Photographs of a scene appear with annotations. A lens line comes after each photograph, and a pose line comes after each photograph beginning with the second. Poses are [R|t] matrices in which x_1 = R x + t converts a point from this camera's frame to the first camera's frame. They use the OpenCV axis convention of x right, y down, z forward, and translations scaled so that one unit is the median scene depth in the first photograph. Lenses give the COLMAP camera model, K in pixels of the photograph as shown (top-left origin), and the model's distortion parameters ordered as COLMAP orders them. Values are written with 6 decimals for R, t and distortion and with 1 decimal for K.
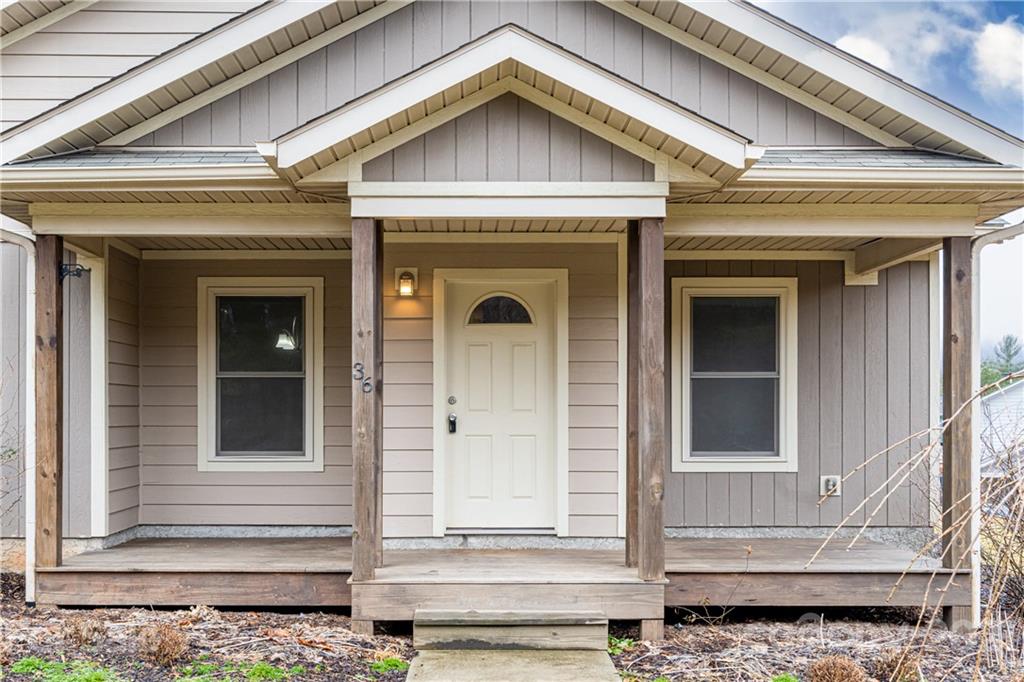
lens RADIAL K [[1014.1, 0, 498.6], [0, 1014.1, 429.3], [0, 0, 1]] dist [-0.007428, -0.005173]
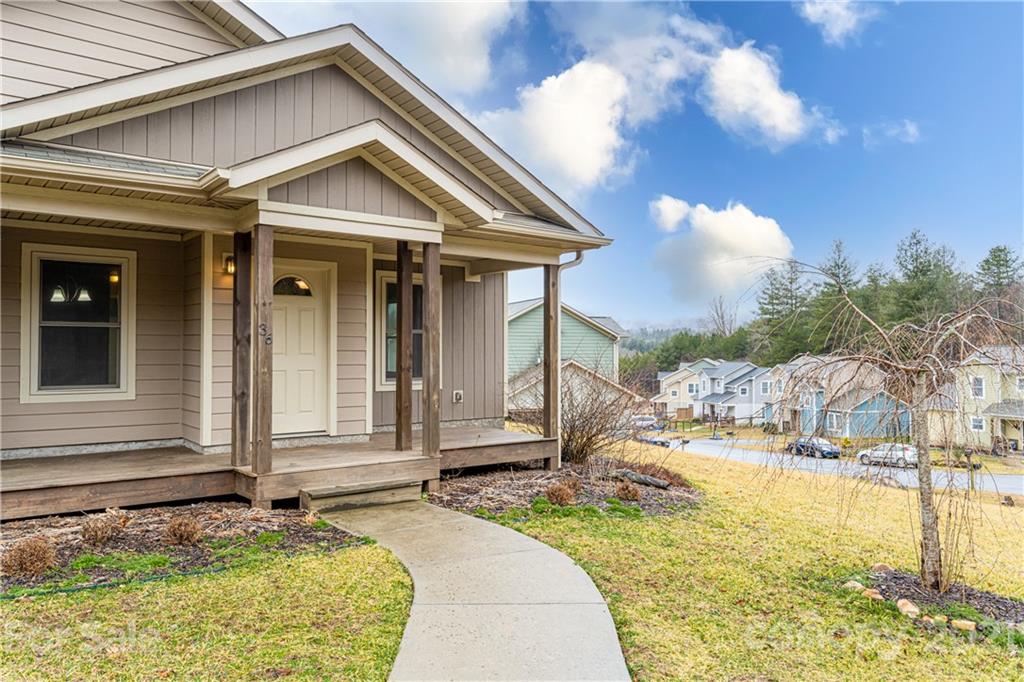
lens RADIAL K [[712.4, 0, 492.8], [0, 712.4, 337.8], [0, 0, 1]] dist [-0.003359, -0.000542]
pose [[0.801875, 0.012785, 0.597355, -0.444205], [0.003161, 0.999666, -0.025639, -0.016448], [-0.597483, 0.022447, 0.801567, -0.016126]]
